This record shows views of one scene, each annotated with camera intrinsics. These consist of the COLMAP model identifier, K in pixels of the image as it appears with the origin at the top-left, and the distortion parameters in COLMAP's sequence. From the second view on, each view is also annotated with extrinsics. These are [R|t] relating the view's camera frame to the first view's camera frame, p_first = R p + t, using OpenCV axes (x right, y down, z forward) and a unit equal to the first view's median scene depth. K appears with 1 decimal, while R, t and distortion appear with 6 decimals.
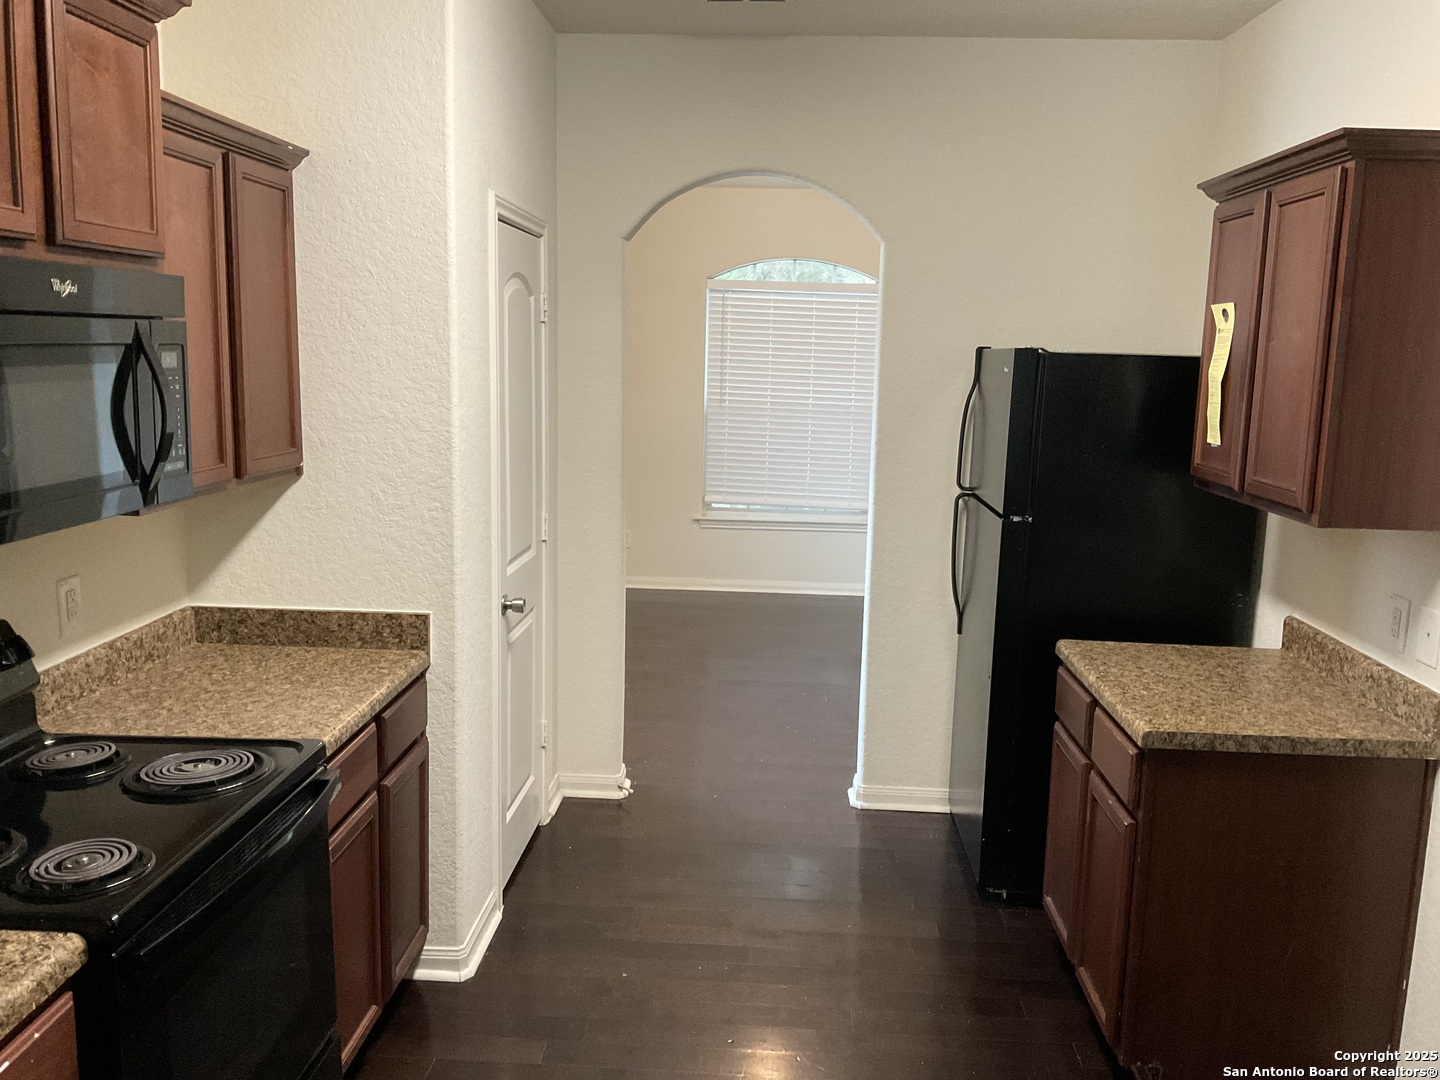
lens RADIAL K [[1195.0, 0, 723.8], [0, 1195.0, 535.7], [0, 0, 1]] dist [0.036994, -0.030390]
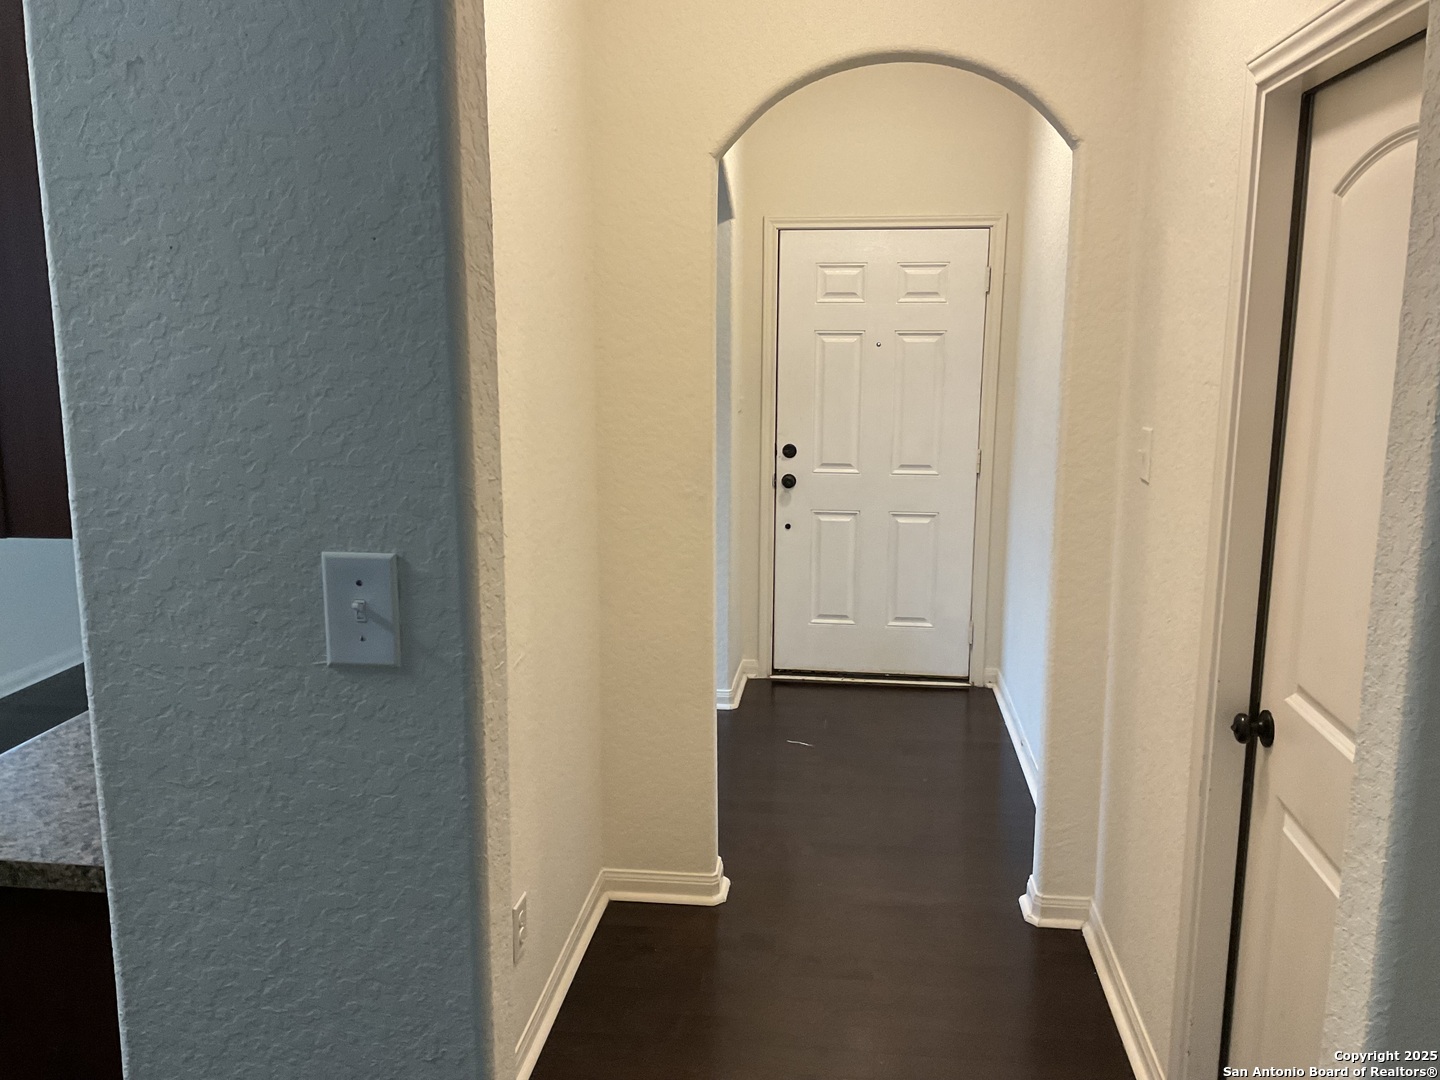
lens RADIAL K [[1195.0, 0, 720.6], [0, 1195.0, 542.4], [0, 0, 1]] dist [0.036994, -0.030390]
pose [[0.997519, -0.012082, -0.069353, 0.755199], [0.013489, 0.999712, 0.019867, -0.008918], [0.069093, -0.020753, 0.997394, 0.326438]]
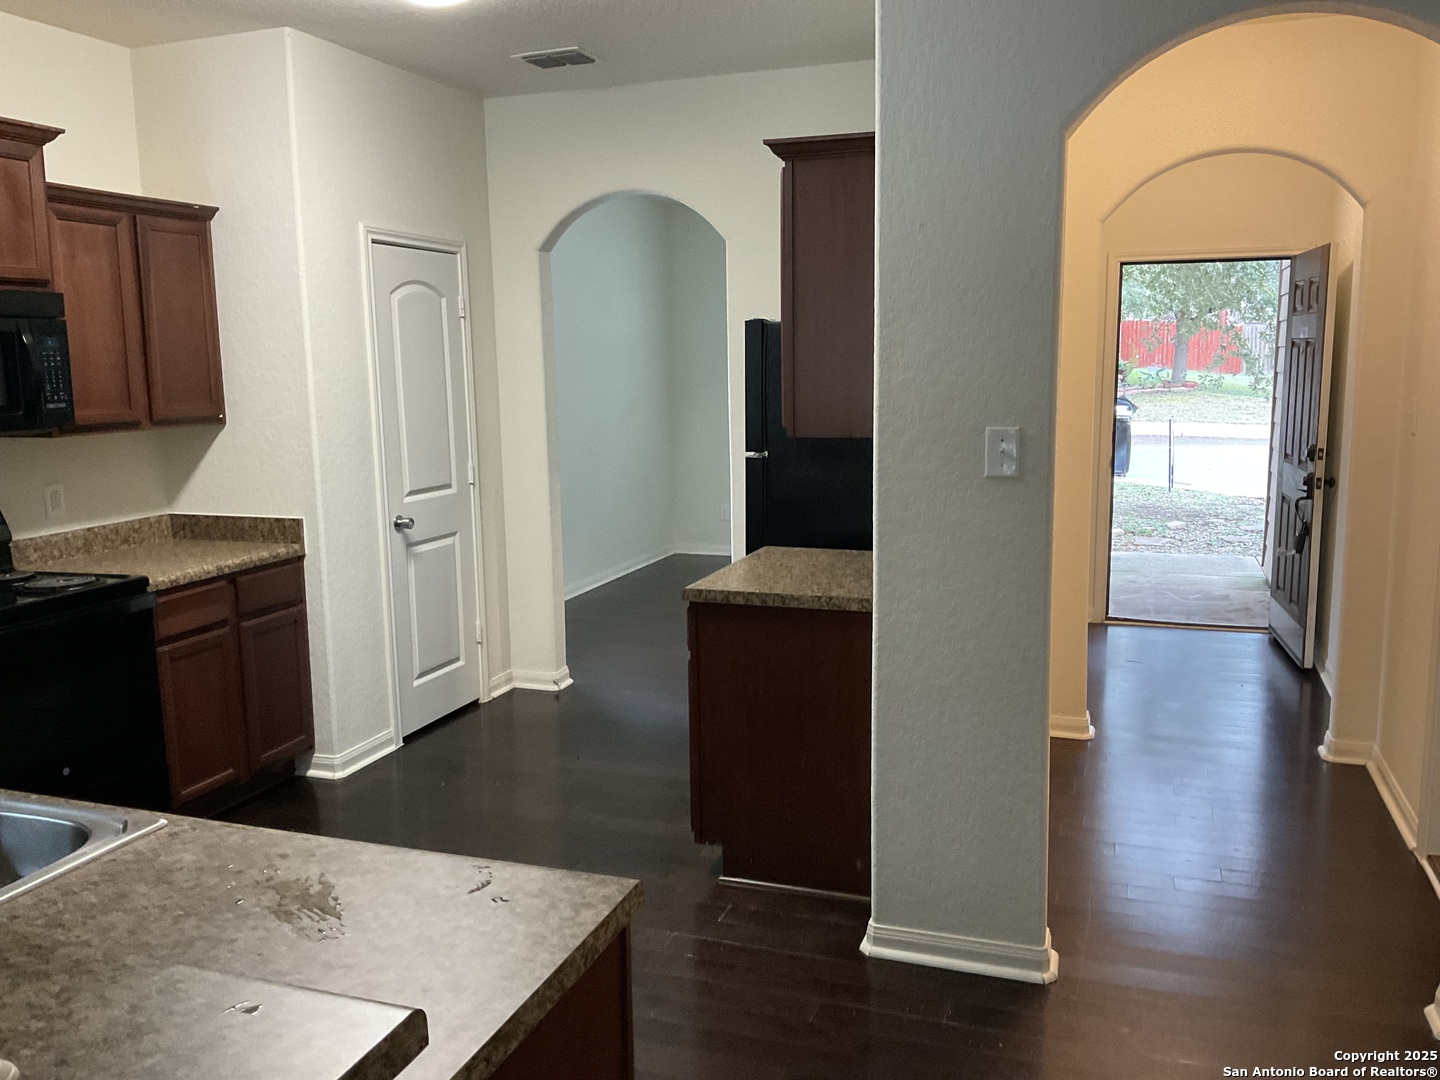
lens RADIAL K [[1195.0, 0, 714.4], [0, 1195.0, 534.5], [0, 0, 1]] dist [0.036994, -0.030390]
pose [[0.956325, 0.003251, -0.292286, 0.663475], [-0.006404, 0.999931, -0.009832, 0.096663], [0.292234, 0.011275, 0.956280, -0.246302]]
